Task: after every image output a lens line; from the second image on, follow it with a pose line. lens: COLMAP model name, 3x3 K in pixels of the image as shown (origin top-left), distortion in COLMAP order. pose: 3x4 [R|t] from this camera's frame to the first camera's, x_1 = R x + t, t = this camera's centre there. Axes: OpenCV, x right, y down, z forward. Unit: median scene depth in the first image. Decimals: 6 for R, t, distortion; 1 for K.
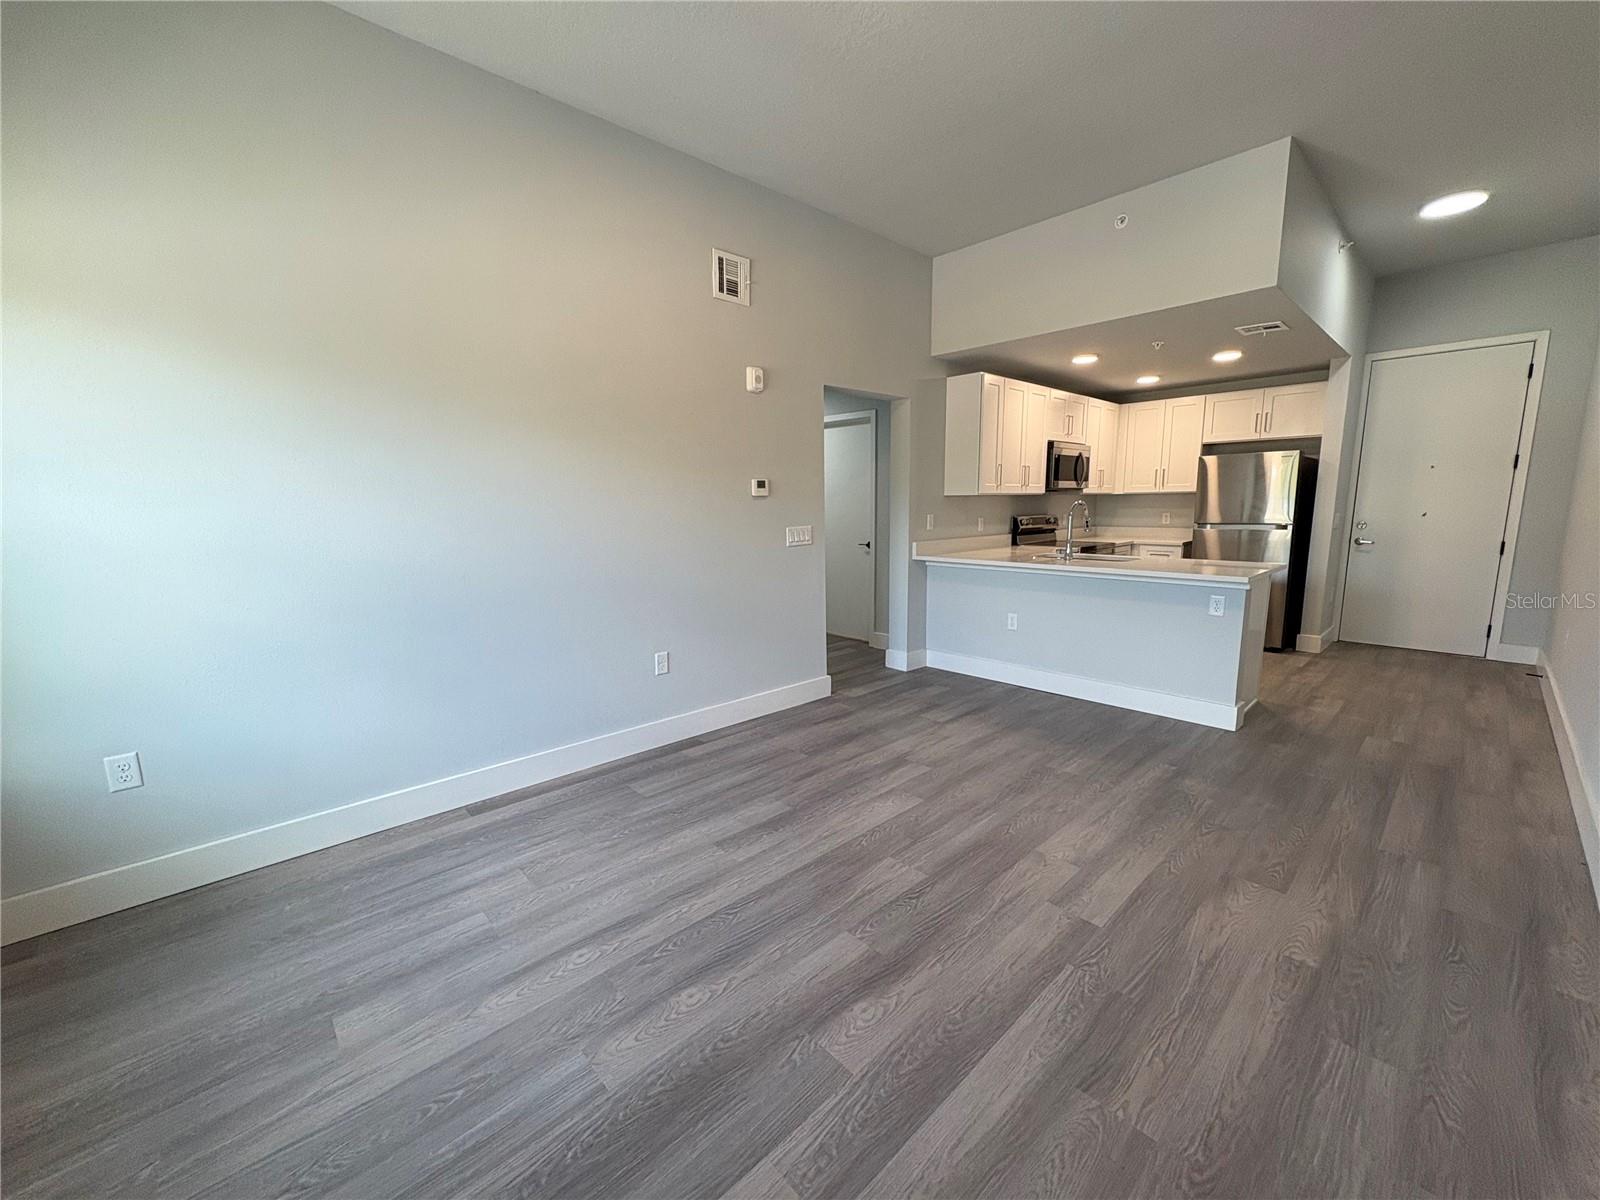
lens RADIAL K [[635.3, 0, 802.0], [0, 635.3, 601.3], [0, 0, 1]] dist [0.000518, 0.000539]
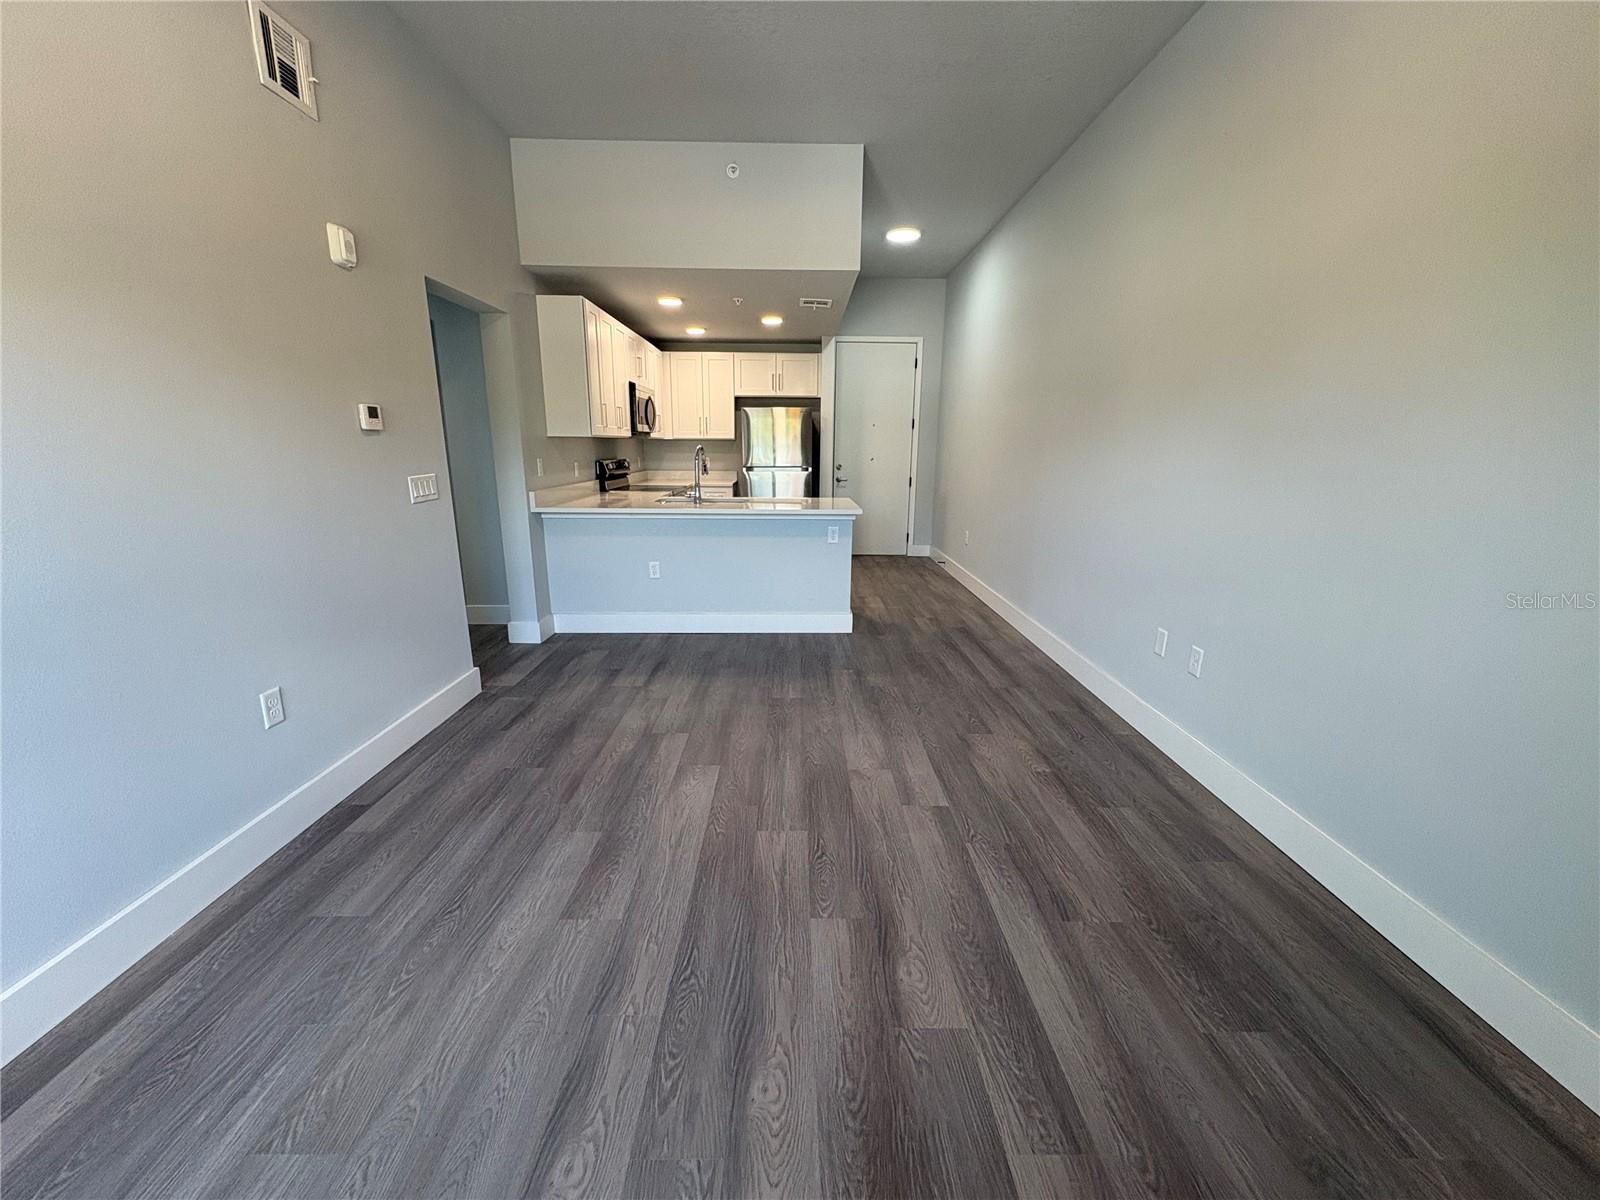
lens RADIAL K [[635.3, 0, 801.4], [0, 635.3, 600.8], [0, 0, 1]] dist [0.000518, 0.000539]
pose [[0.673751, -0.159433, 0.721554, -0.298519], [0.098156, 0.987104, 0.126455, -0.029295], [-0.732410, -0.014375, 0.680712, 0.220615]]
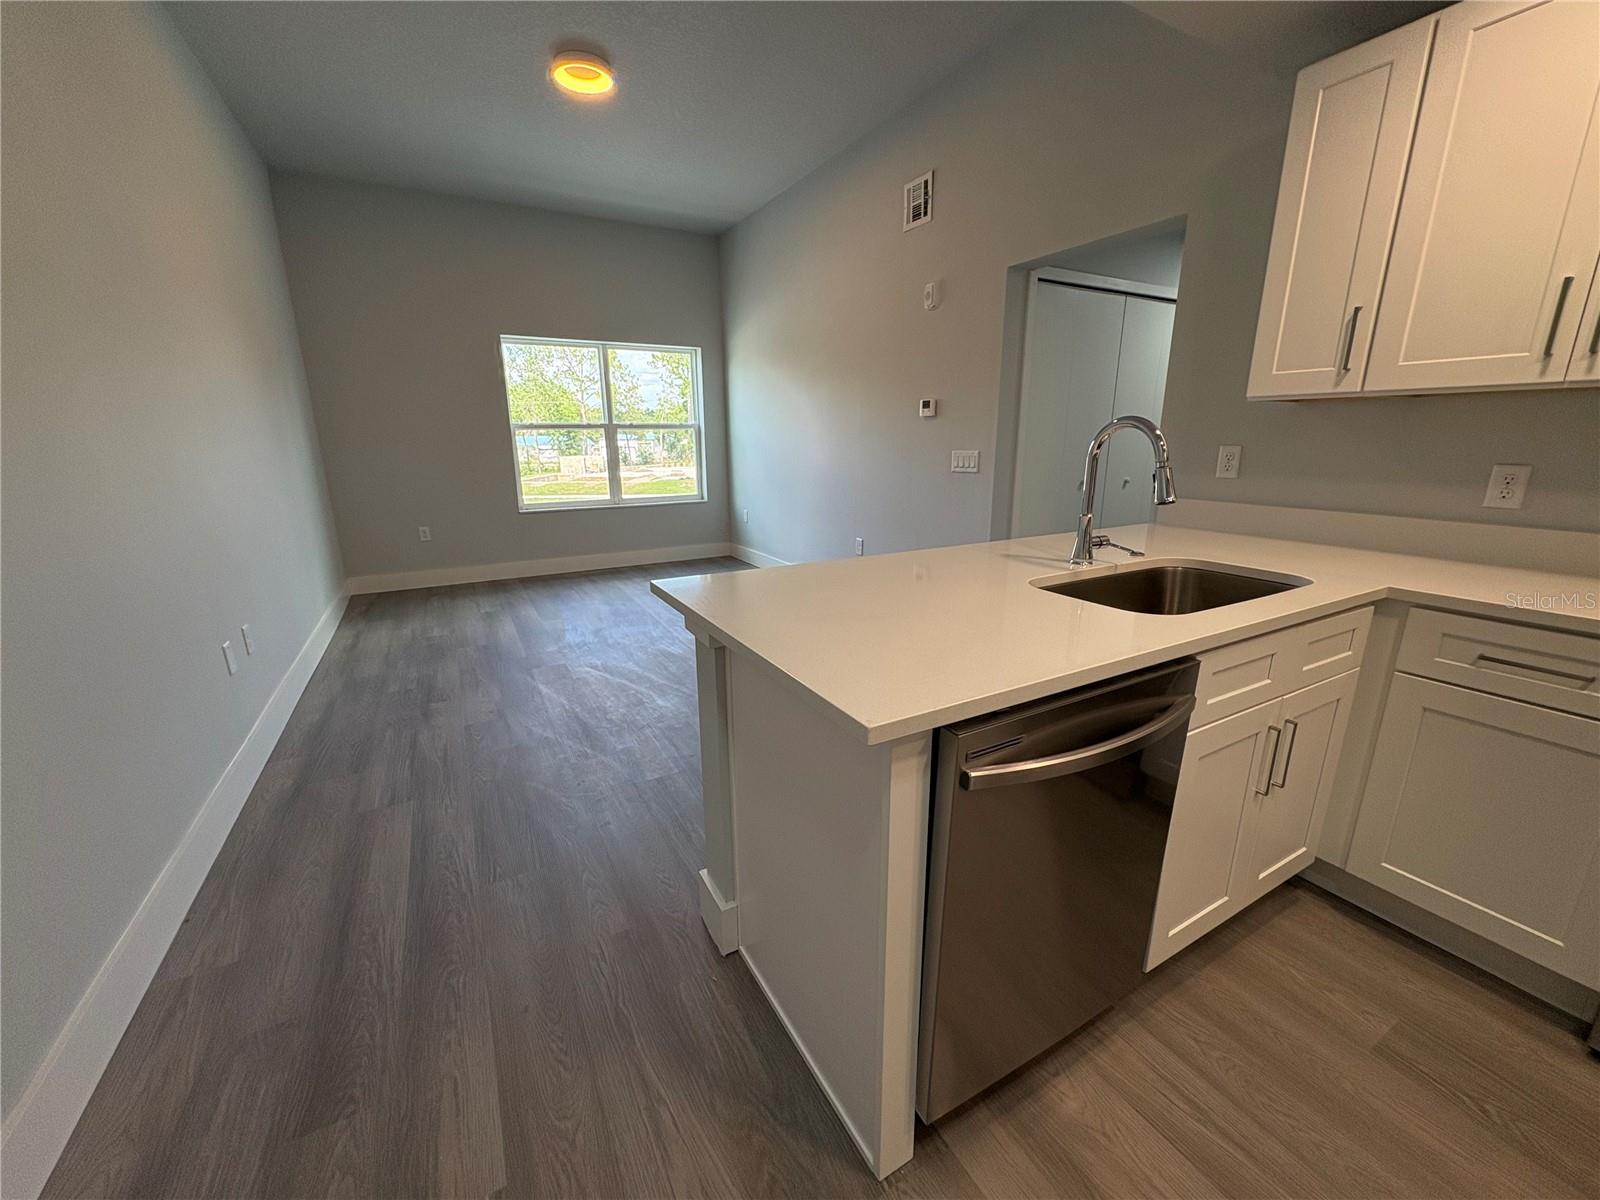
lens RADIAL K [[635.3, 0, 801.5], [0, 635.3, 600.8], [0, 0, 1]] dist [0.000518, 0.000539]
pose [[-0.241385, 0.260765, -0.934738, 1.082837], [-0.141878, 0.943388, 0.299816, -0.177632], [0.960002, 0.204990, -0.190723, 1.151518]]
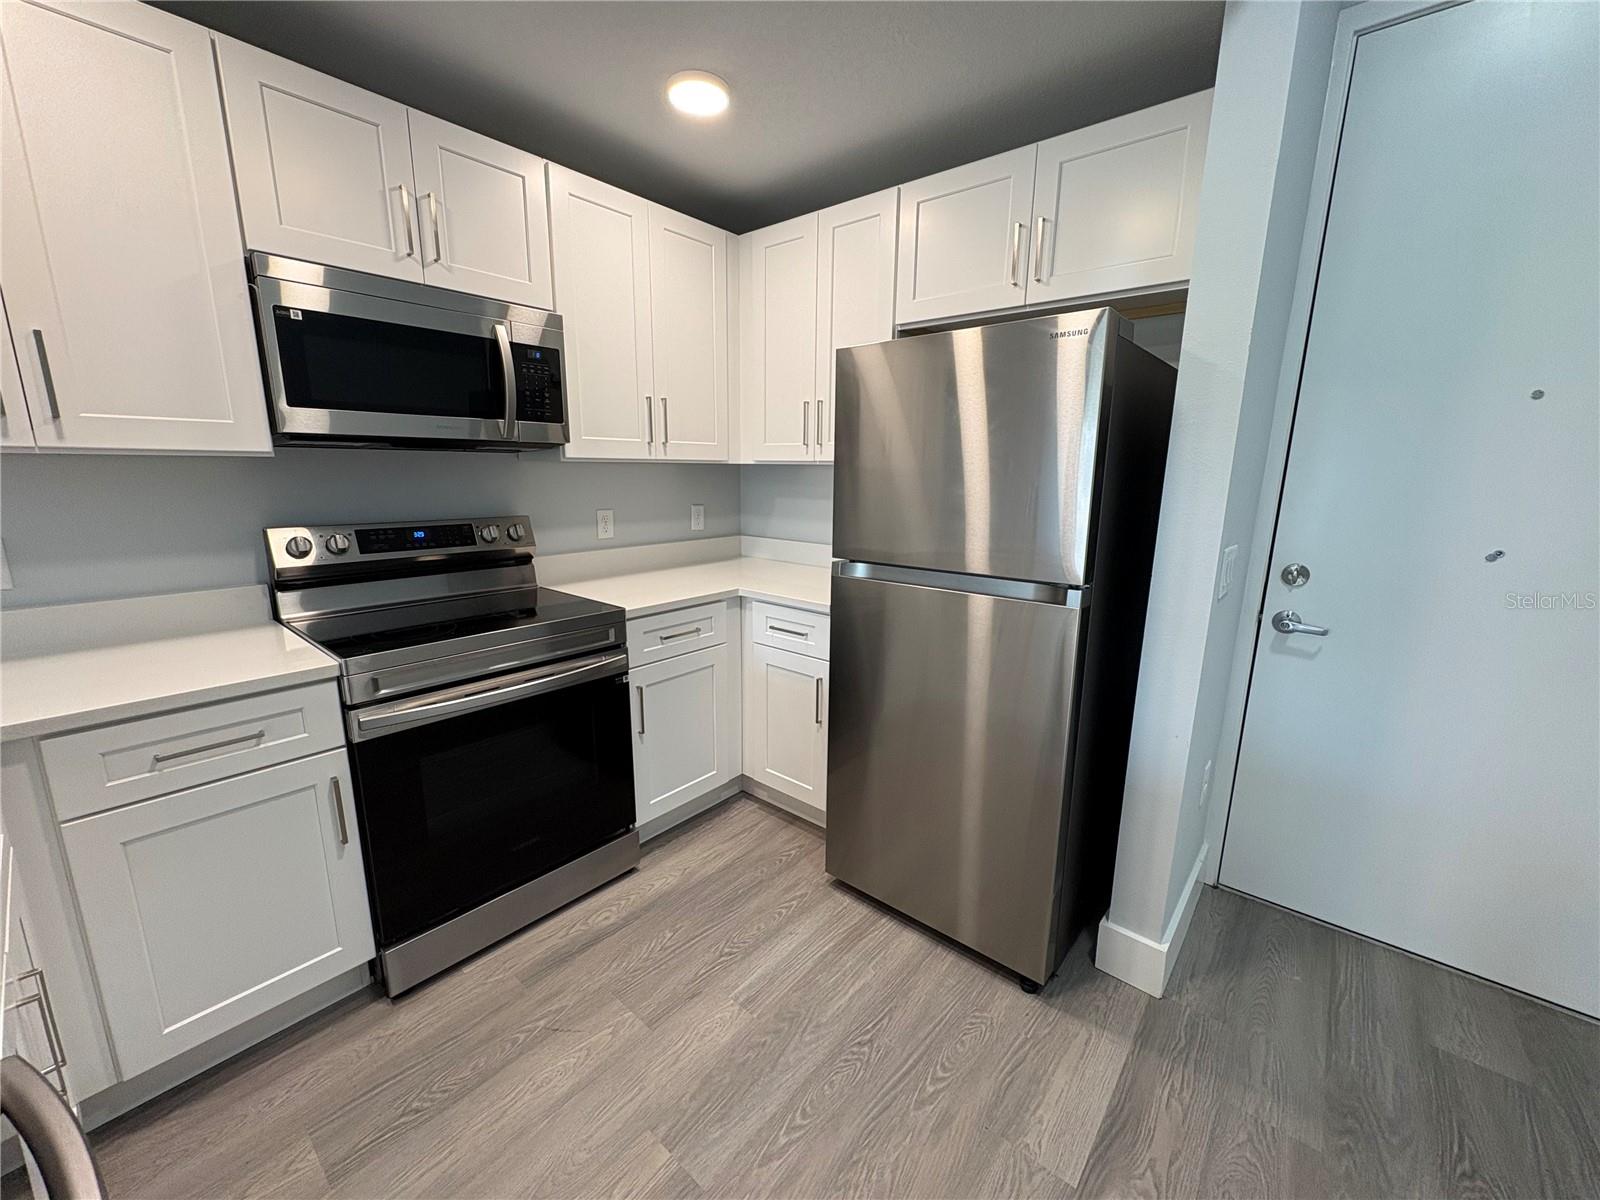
lens RADIAL K [[635.3, 0, 802.4], [0, 635.3, 600.0], [0, 0, 1]] dist [0.000518, 0.000539]
pose [[0.993025, 0.000488, 0.117903, 0.925028], [-0.006391, 0.998744, 0.049694, -0.192772], [-0.117731, -0.050101, 0.991781, 1.106140]]
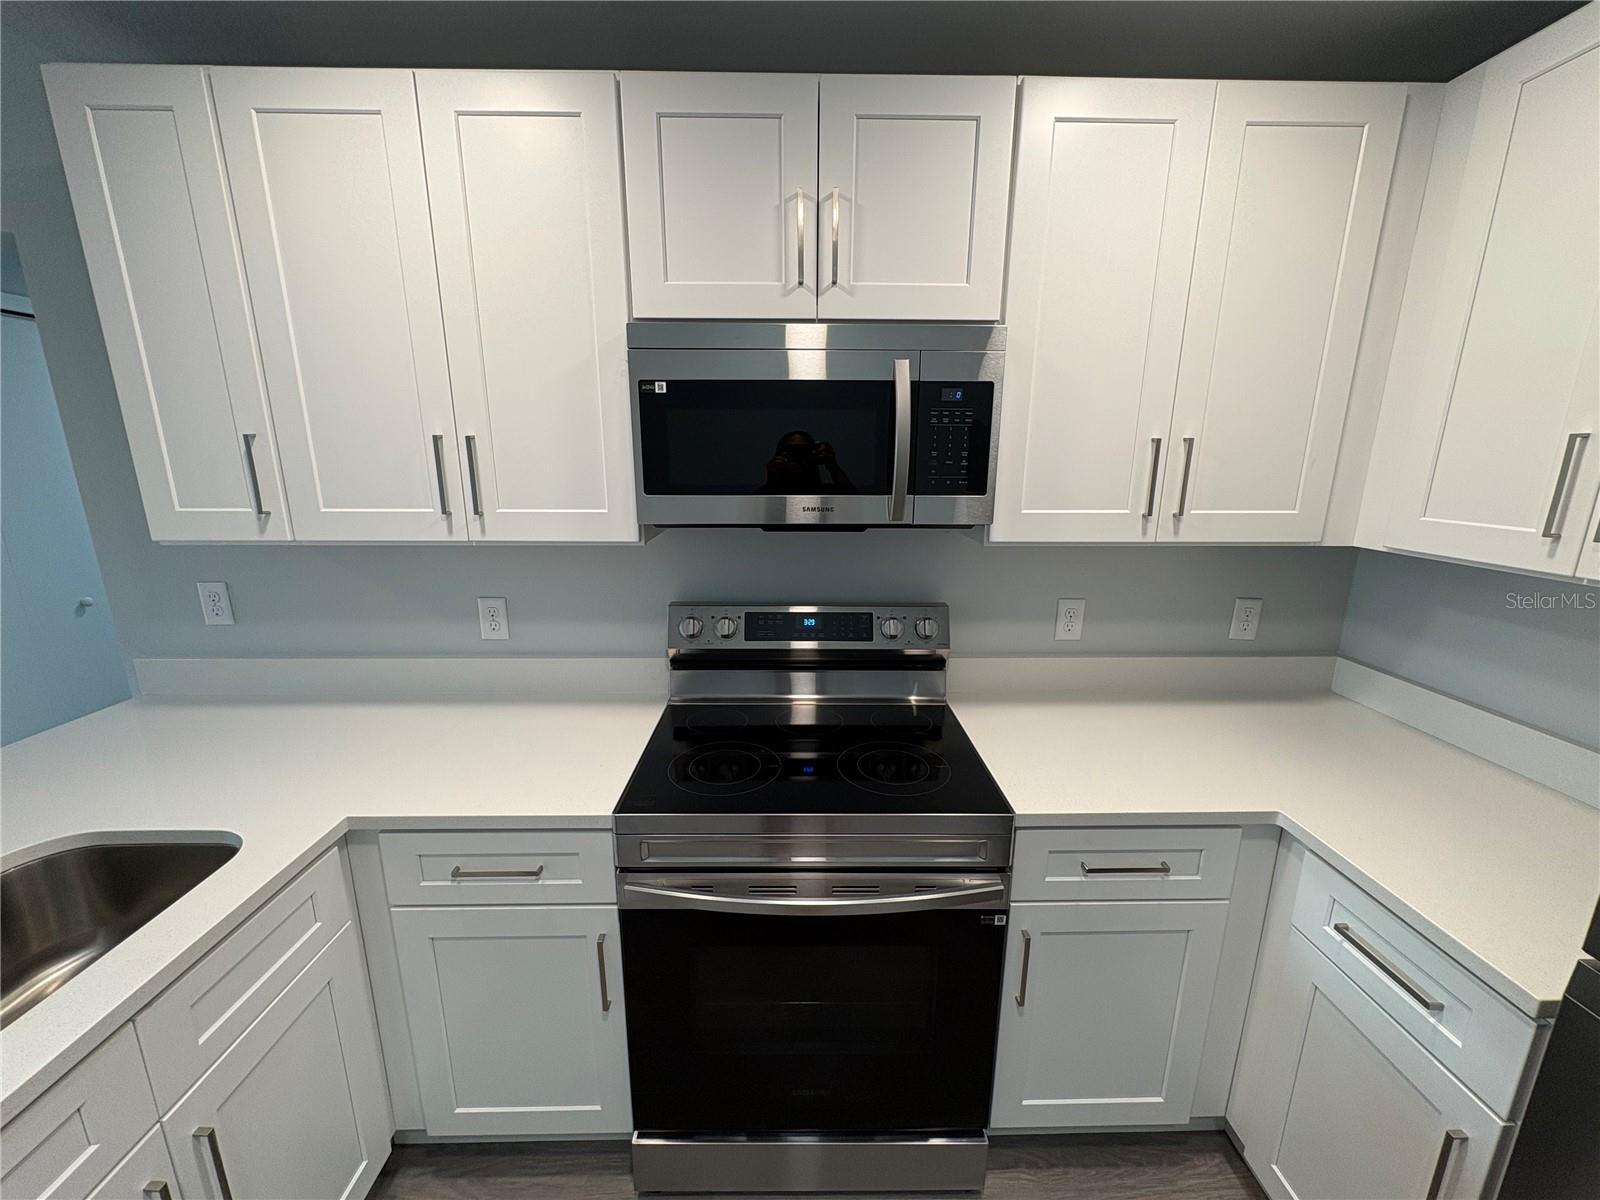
lens RADIAL K [[635.3, 0, 801.8], [0, 635.3, 600.8], [0, 0, 1]] dist [0.000518, 0.000539]
pose [[0.740826, 0.169104, -0.650063, 0.951163], [-0.118434, 0.985513, 0.121397, -0.295755], [0.661174, -0.012944, 0.750121, 1.363269]]
